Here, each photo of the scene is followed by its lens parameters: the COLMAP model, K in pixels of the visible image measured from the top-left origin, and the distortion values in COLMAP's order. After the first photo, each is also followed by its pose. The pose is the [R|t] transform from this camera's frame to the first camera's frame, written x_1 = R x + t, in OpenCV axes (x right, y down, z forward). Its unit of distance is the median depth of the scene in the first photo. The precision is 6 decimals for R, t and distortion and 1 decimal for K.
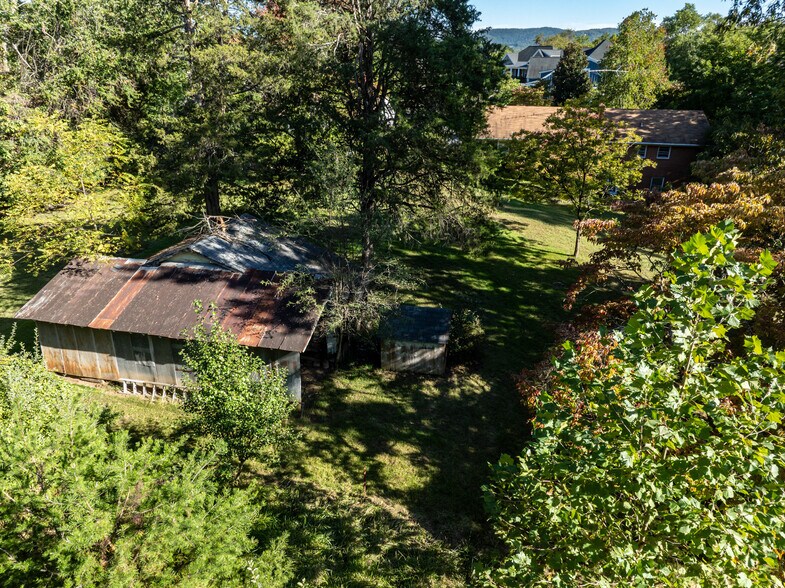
lens RADIAL K [[555.0, 0, 389.4], [0, 555.0, 289.1], [0, 0, 1]] dist [-0.048129, 0.034280]
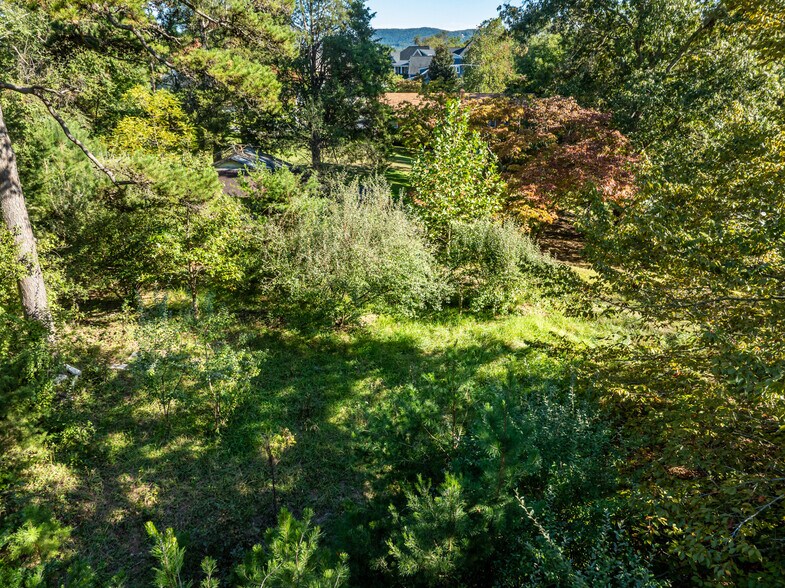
lens RADIAL K [[555.0, 0, 389.4], [0, 555.0, 289.1], [0, 0, 1]] dist [-0.048129, 0.034280]
pose [[0.981247, -0.074713, 0.177686, -0.050074], [0.074674, 0.997184, 0.006918, 0.094785], [-0.177703, 0.006480, 0.984063, -0.220211]]
